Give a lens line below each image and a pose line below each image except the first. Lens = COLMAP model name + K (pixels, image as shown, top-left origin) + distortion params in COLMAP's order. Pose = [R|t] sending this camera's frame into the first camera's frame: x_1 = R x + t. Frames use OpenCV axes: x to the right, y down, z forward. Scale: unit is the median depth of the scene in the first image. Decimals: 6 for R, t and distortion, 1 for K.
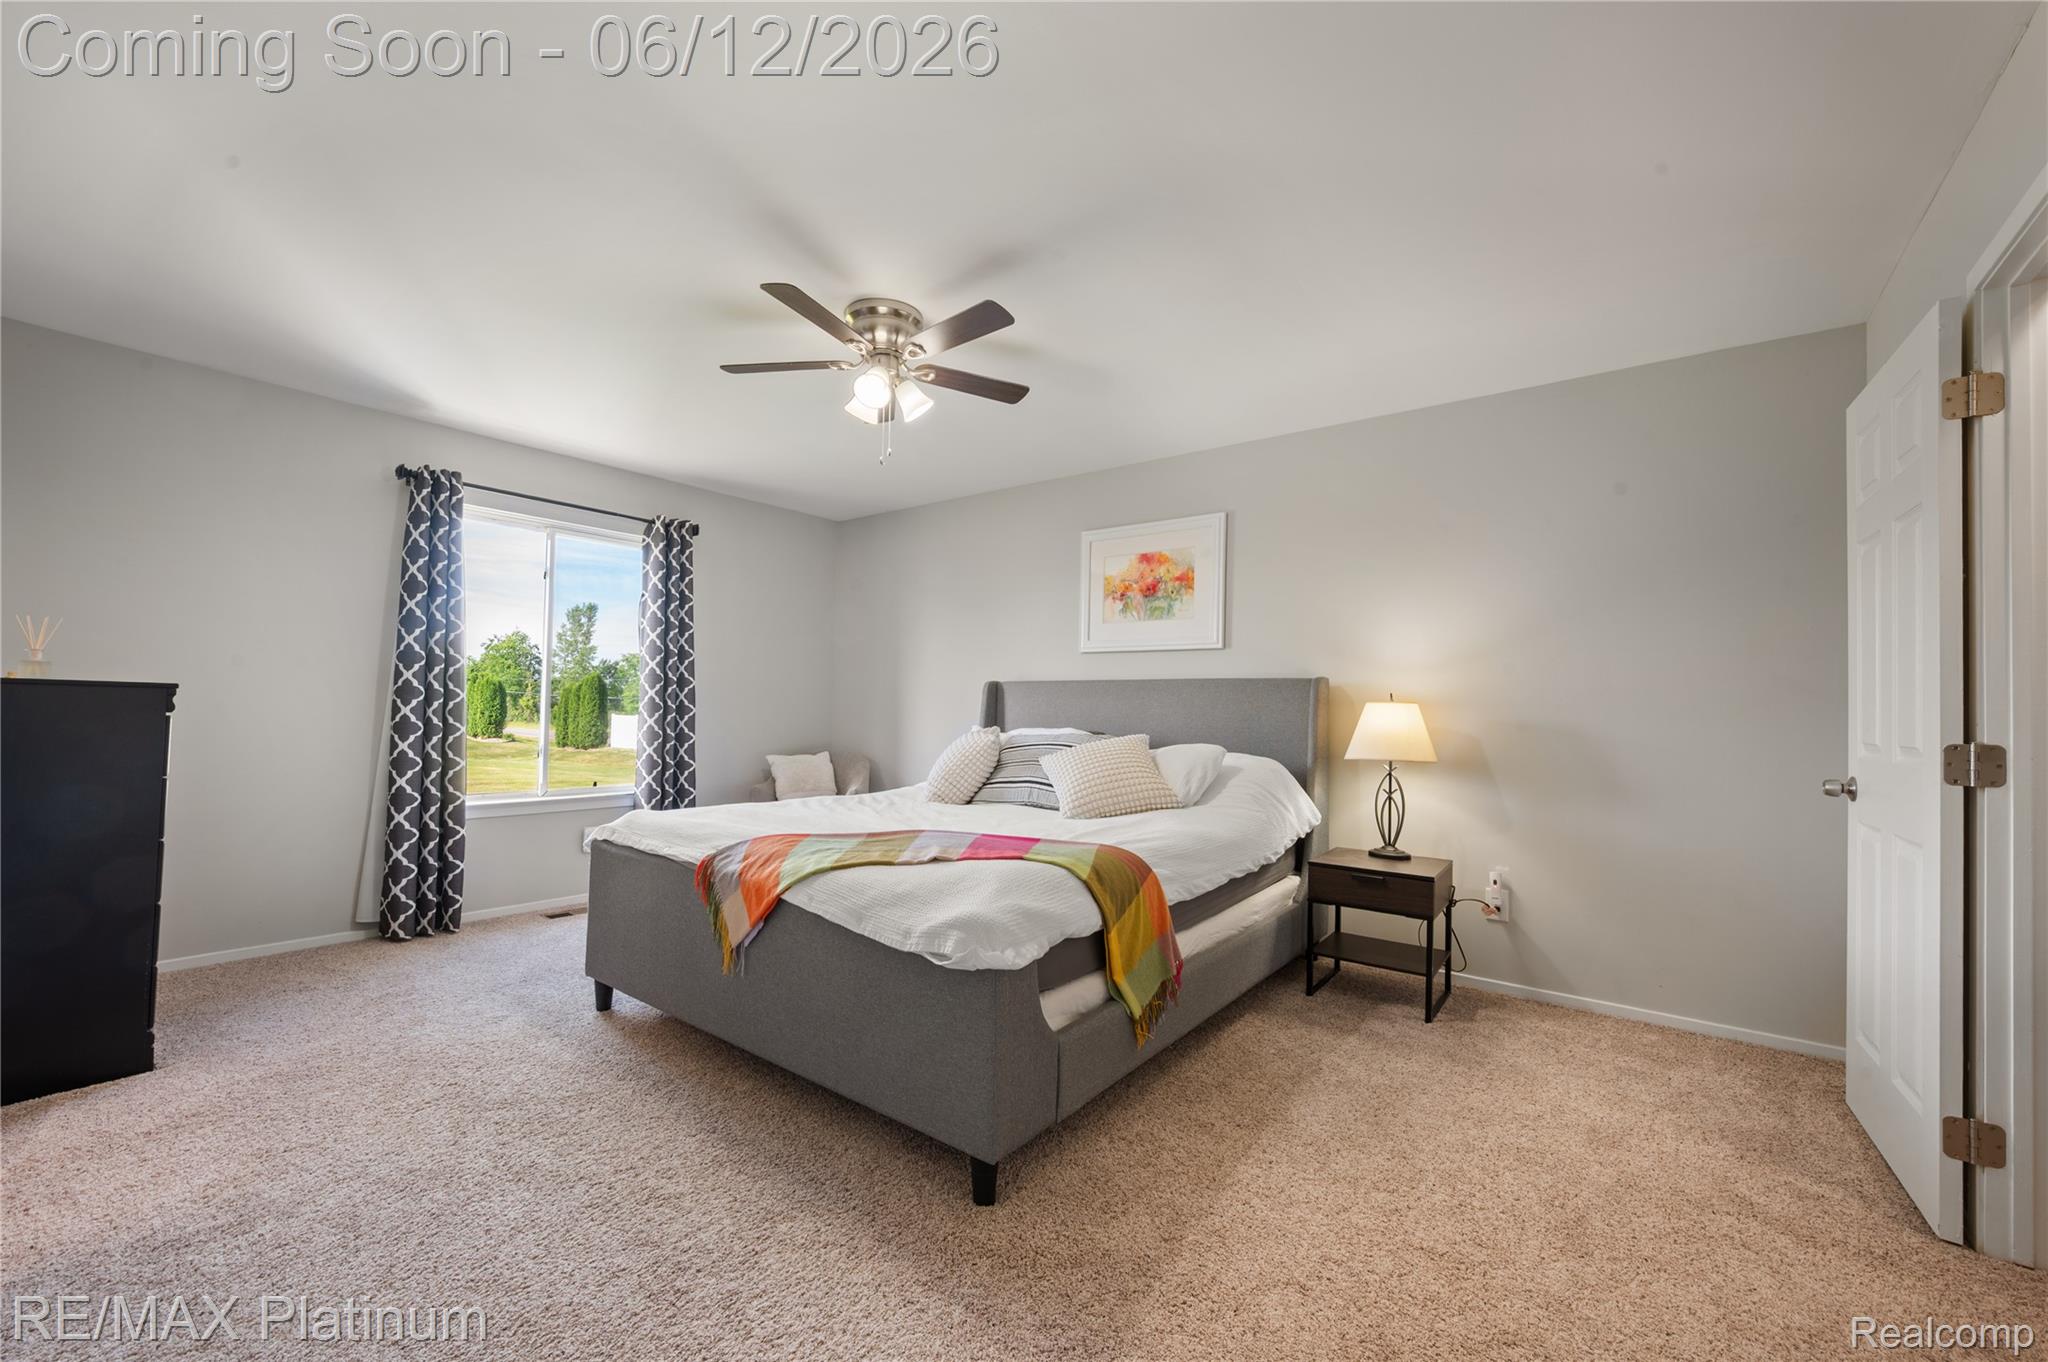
lens RADIAL K [[814.9, 0, 1024.0], [0, 814.9, 681.0], [0, 0, 1]] dist [-0.011964, 0.004146]
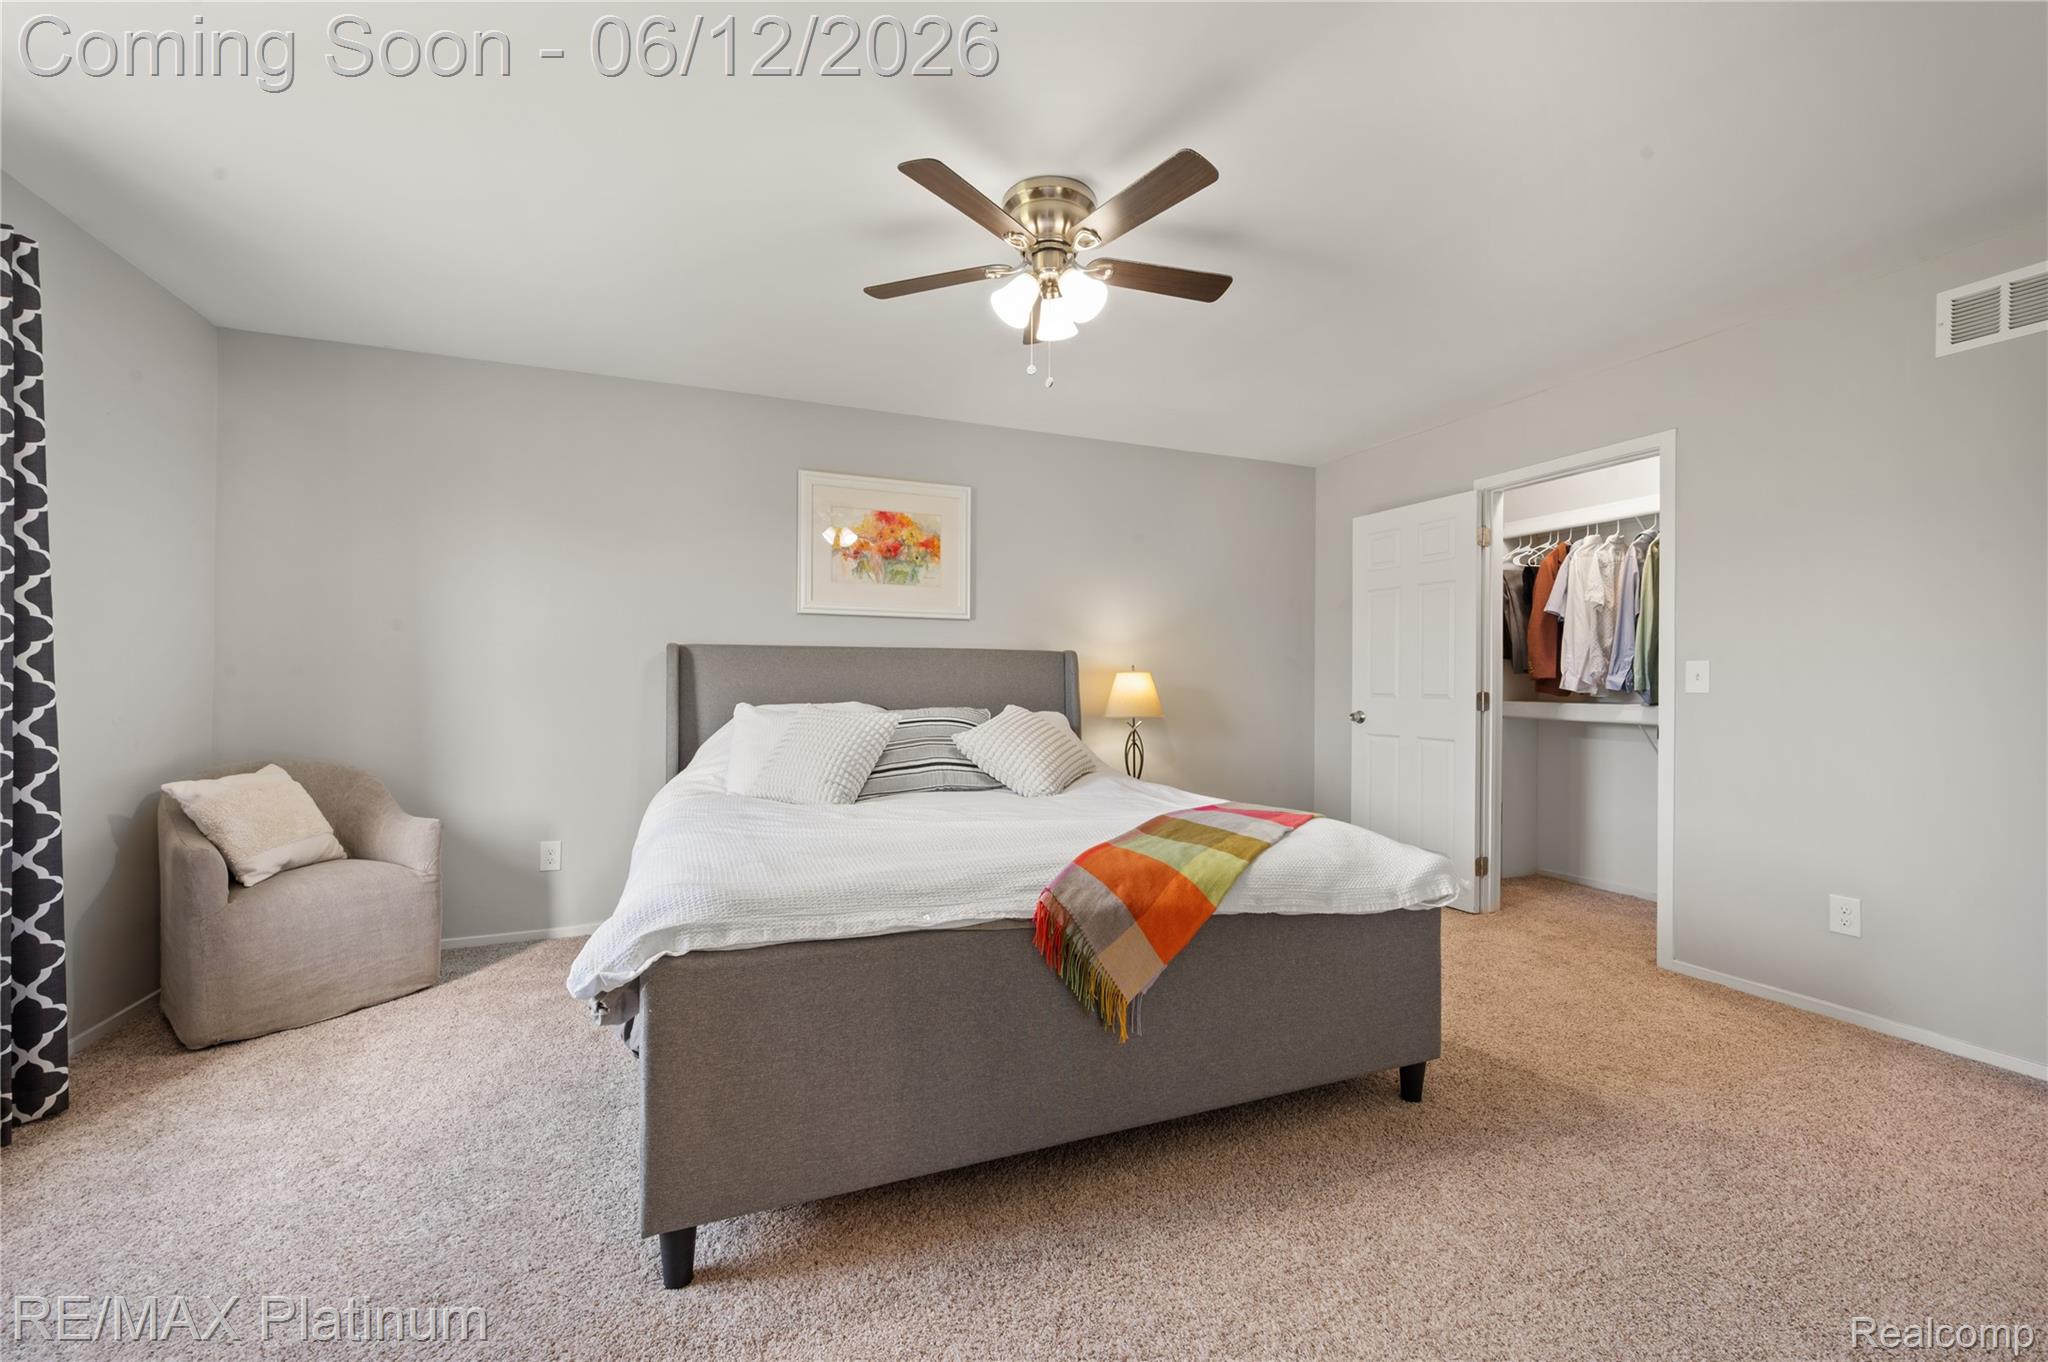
lens RADIAL K [[814.9, 0, 1024.0], [0, 814.9, 681.0], [0, 0, 1]] dist [-0.011964, 0.004146]
pose [[0.513212, -0.014633, 0.858137, -0.601707], [-0.024453, 0.999199, 0.031663, 0.003374], [-0.857913, -0.037234, 0.512444, 0.403442]]
